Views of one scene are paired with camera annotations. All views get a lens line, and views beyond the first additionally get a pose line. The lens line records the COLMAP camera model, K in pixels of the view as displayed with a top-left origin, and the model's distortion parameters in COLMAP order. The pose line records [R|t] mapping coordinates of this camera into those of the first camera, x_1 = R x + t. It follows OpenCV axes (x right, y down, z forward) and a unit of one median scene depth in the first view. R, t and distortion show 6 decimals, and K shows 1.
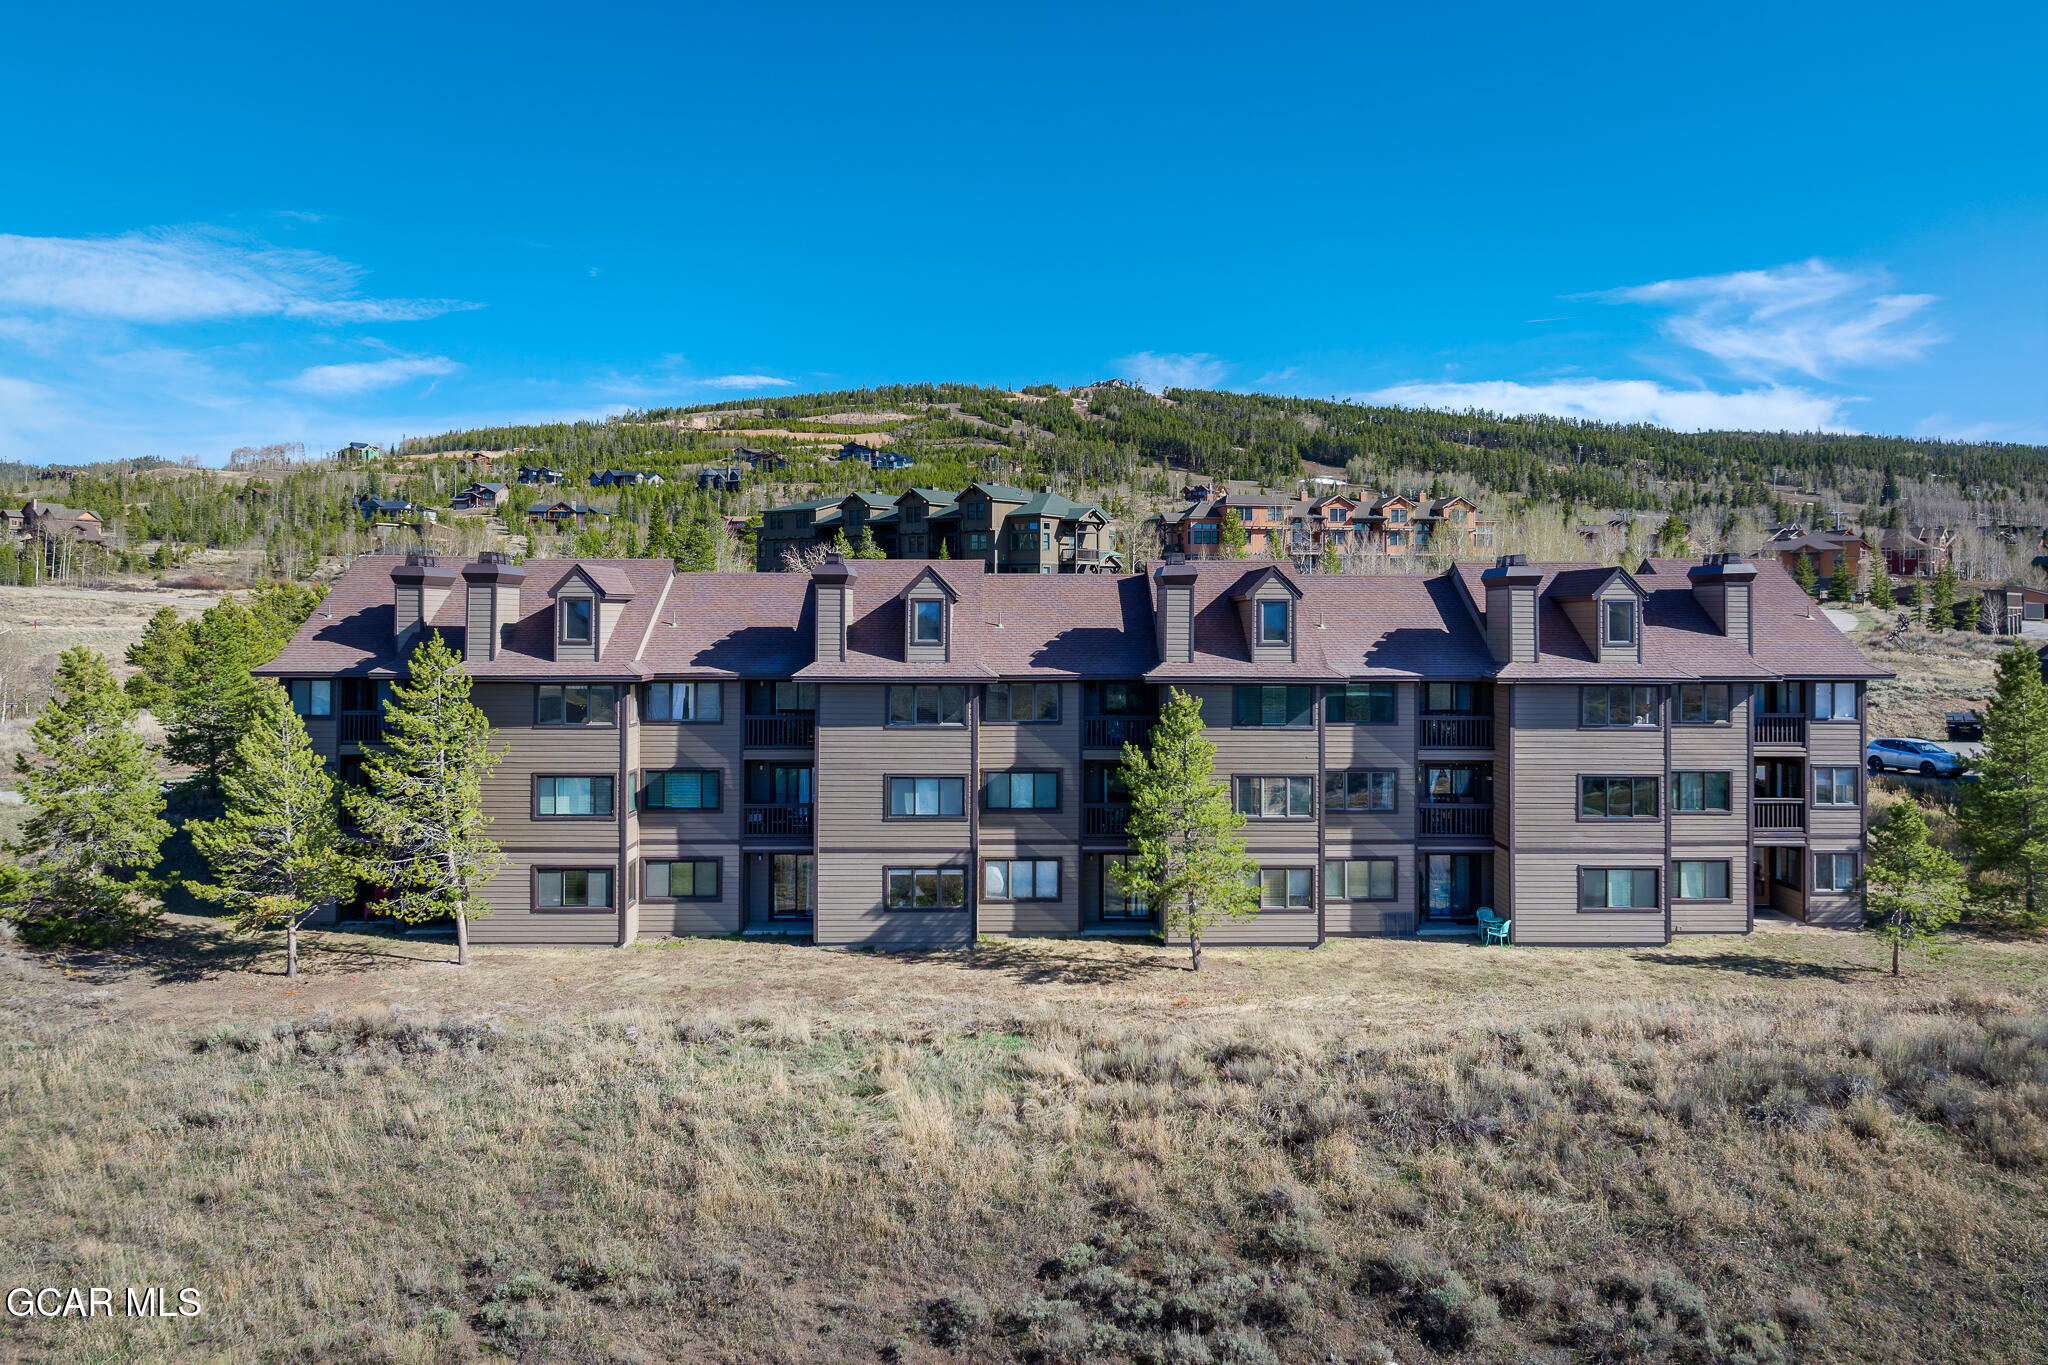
lens RADIAL K [[1396.2, 0, 1021.4], [0, 1396.2, 599.5], [0, 0, 1]] dist [-0.002889, 0.001235]
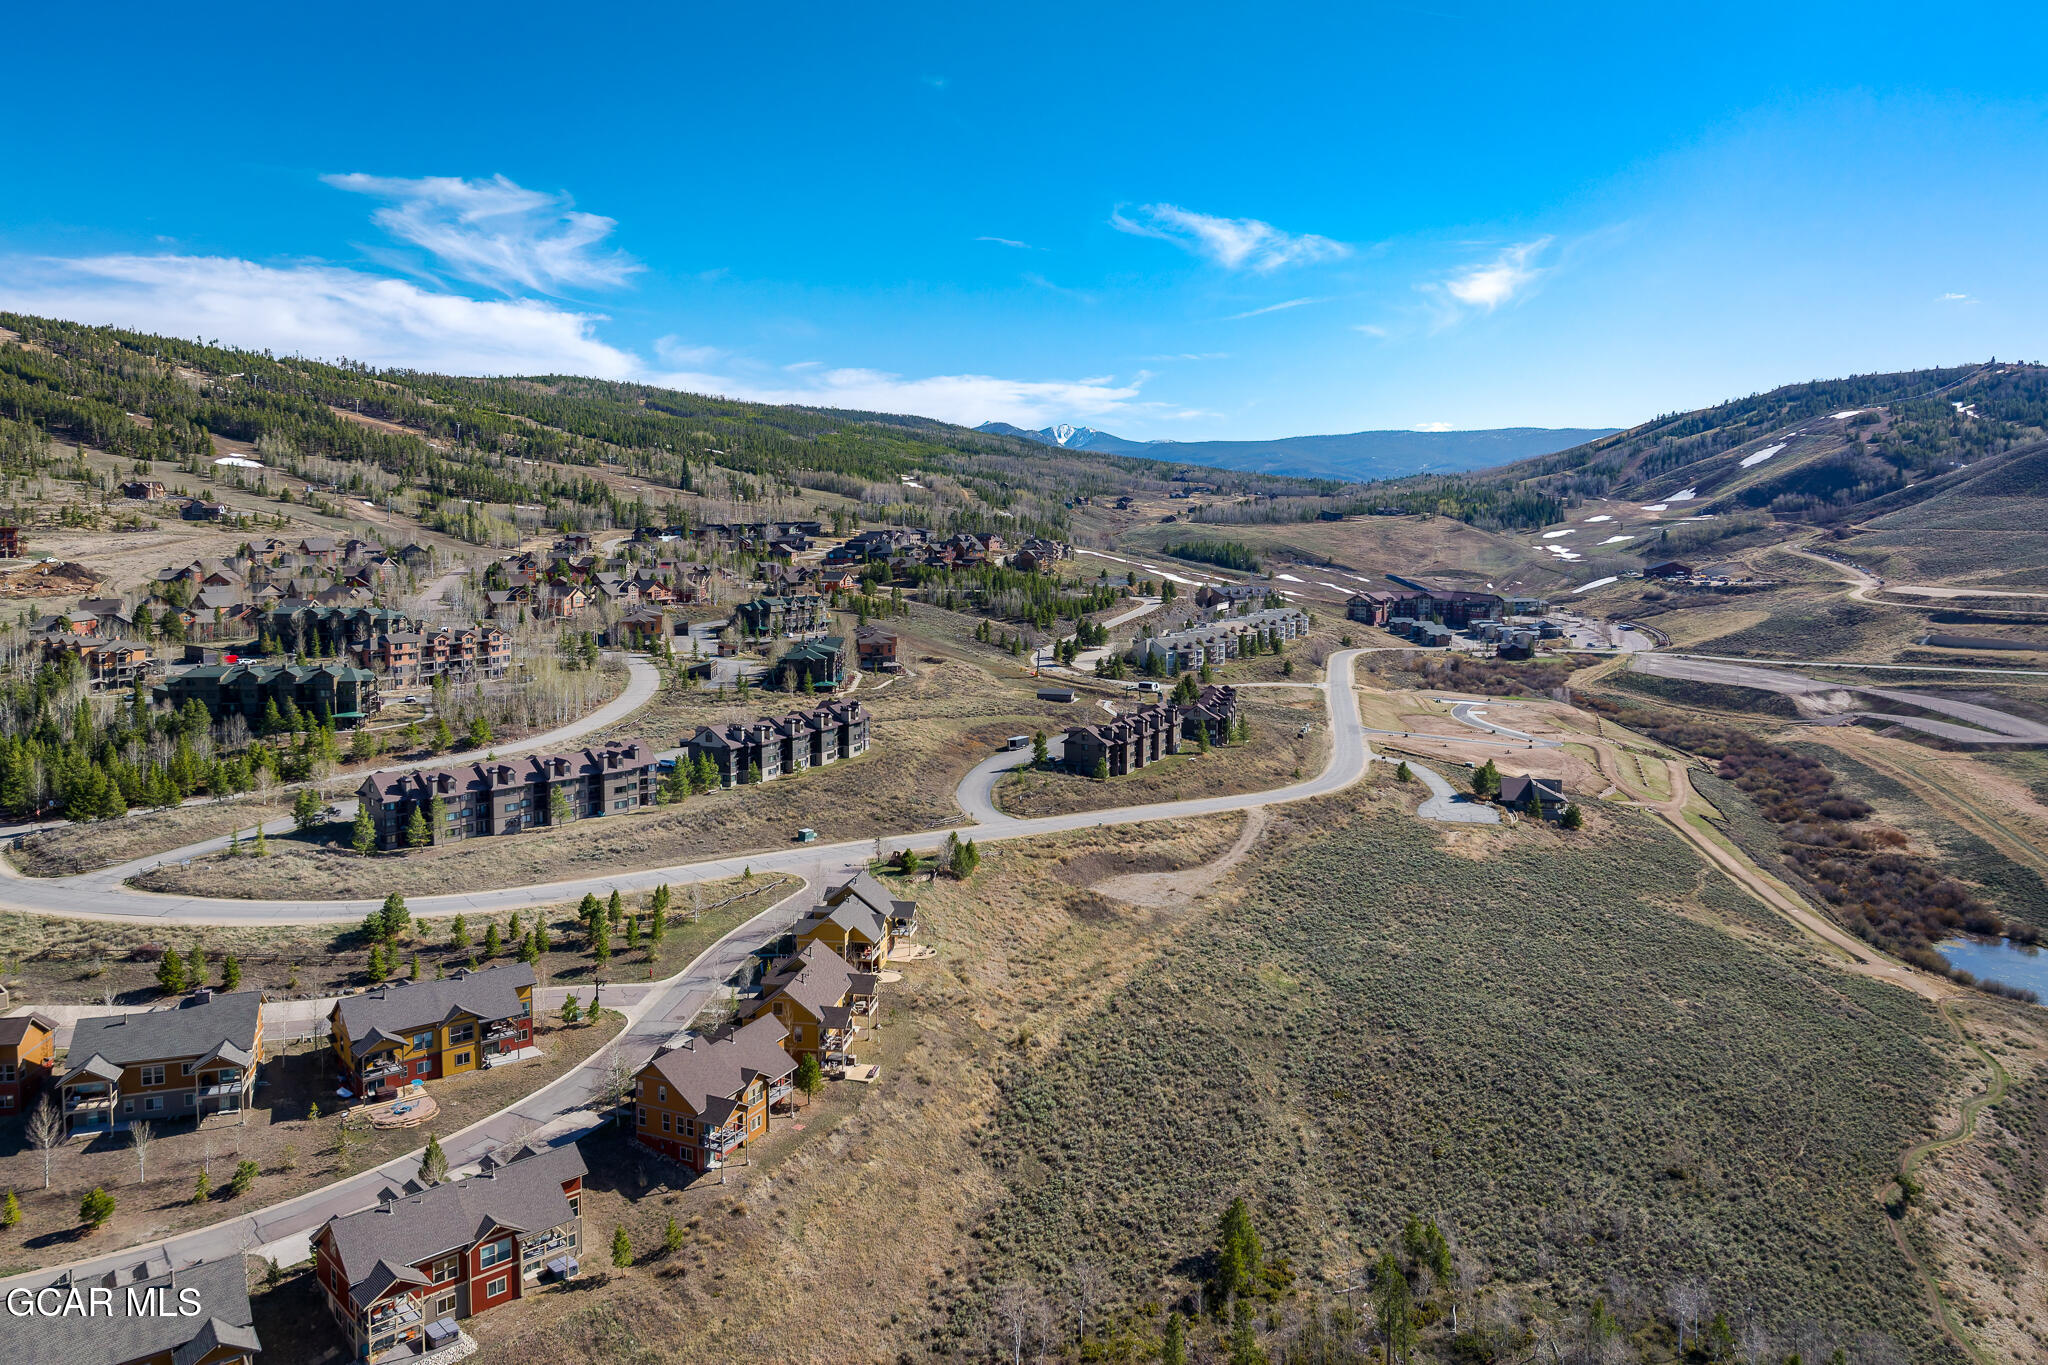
lens RADIAL K [[1396.2, 0, 1021.4], [0, 1396.2, 599.5], [0, 0, 1]] dist [-0.002889, 0.001235]
pose [[0.706848, -0.046970, 0.705805, -2.593073], [-0.004171, 0.997499, 0.070559, -1.122767], [-0.707354, -0.052819, 0.704884, -4.485487]]
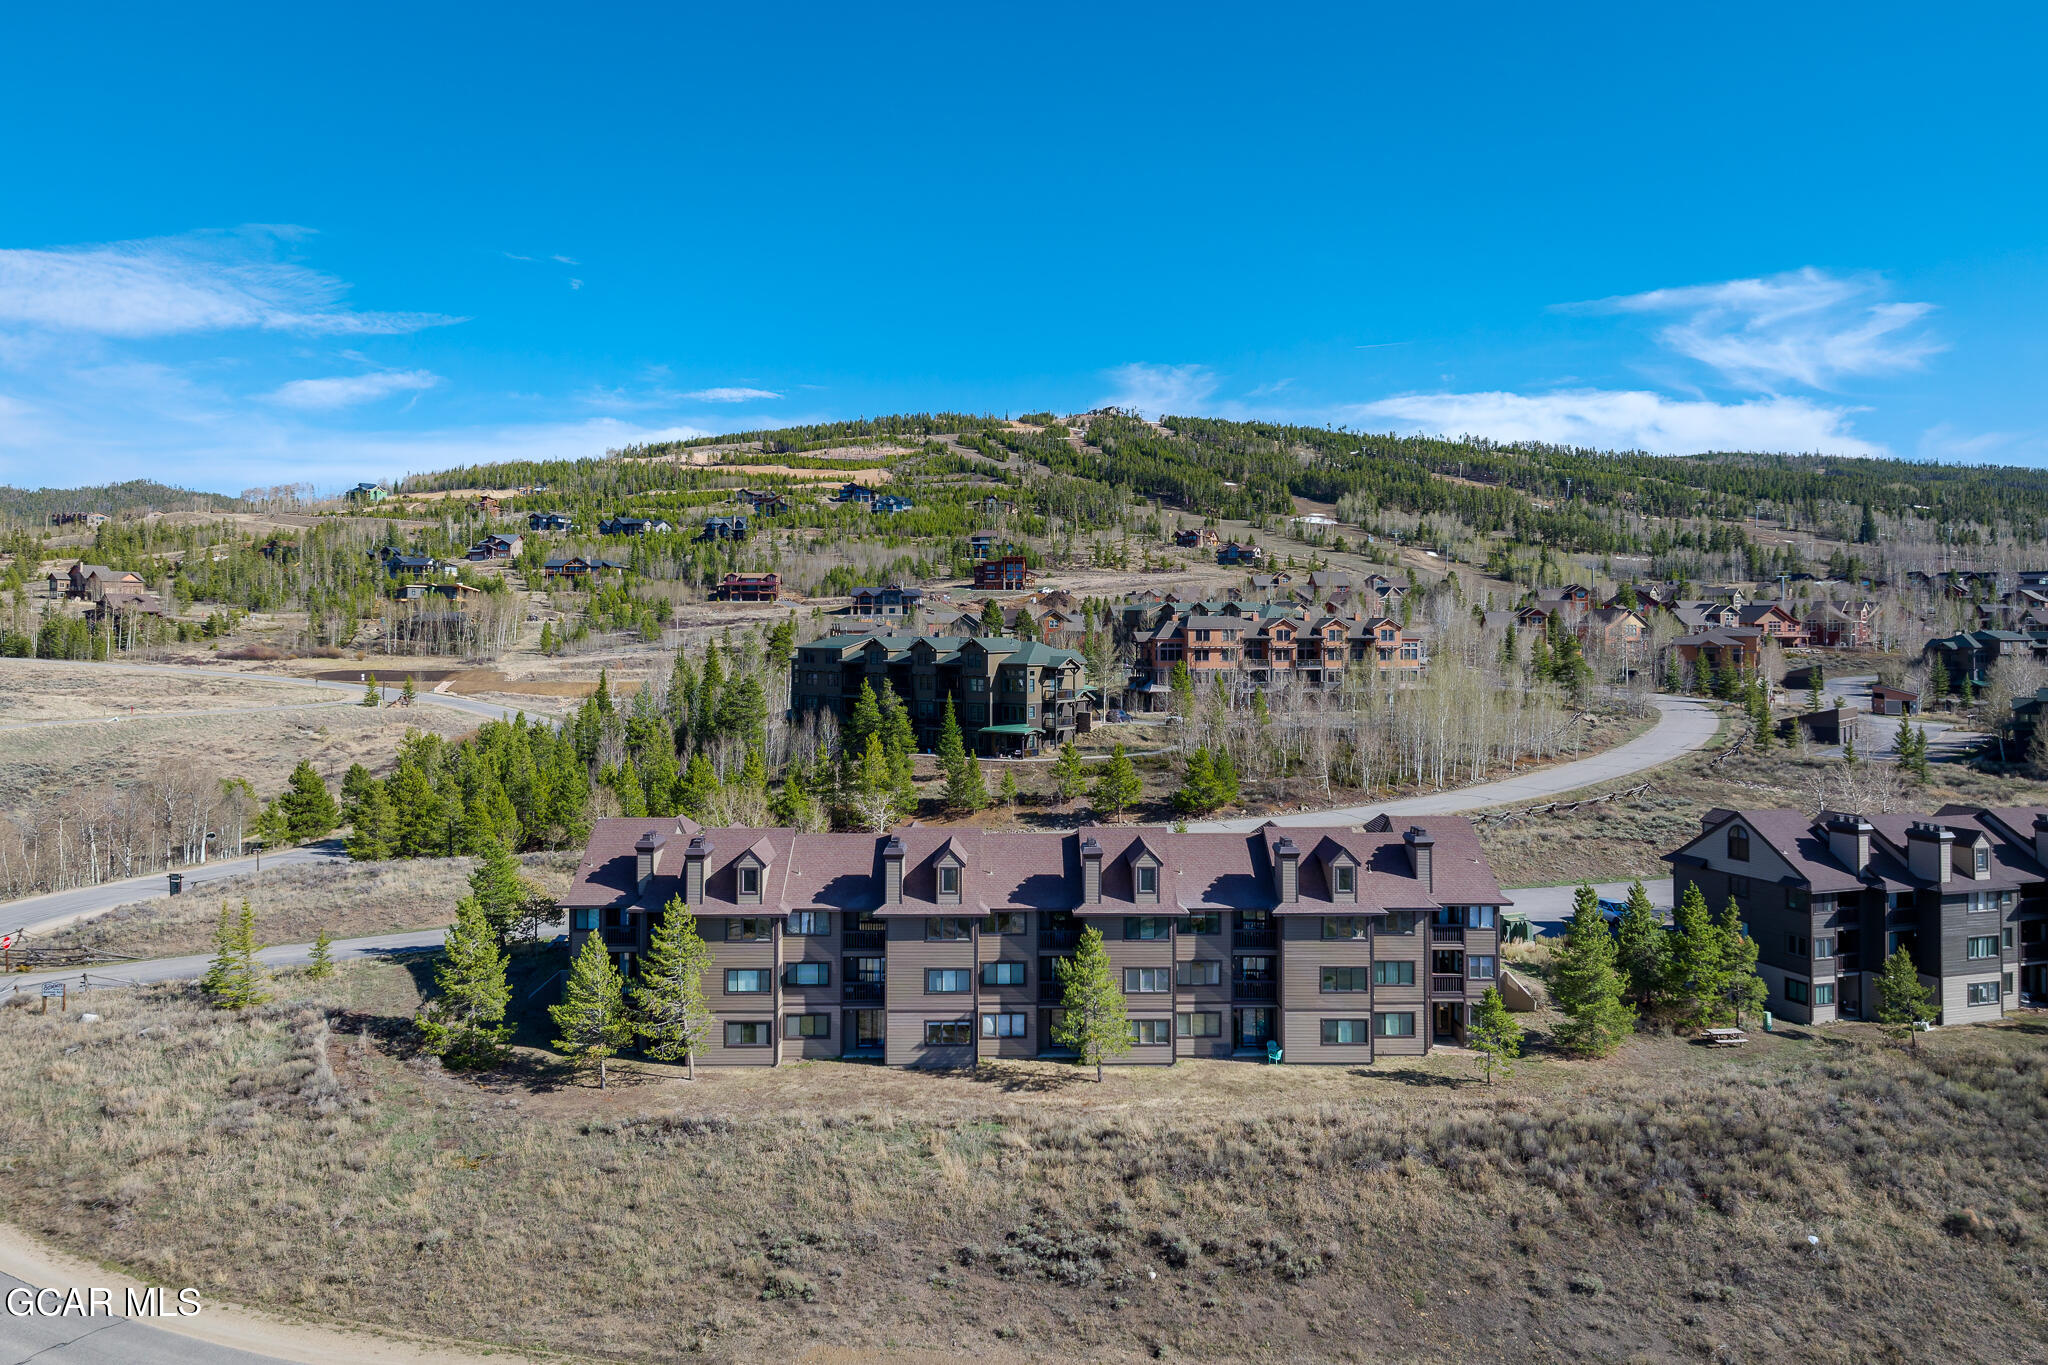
lens RADIAL K [[1420.6, 0, 1020.6], [0, 1420.6, 613.9], [0, 0, 1]] dist [-0.000880, 0.001465]
pose [[0.999996, -0.002729, 0.000706, 0.021795], [0.002730, 0.999996, -0.000800, -0.314322], [-0.000704, 0.000802, 0.999999, -0.776925]]
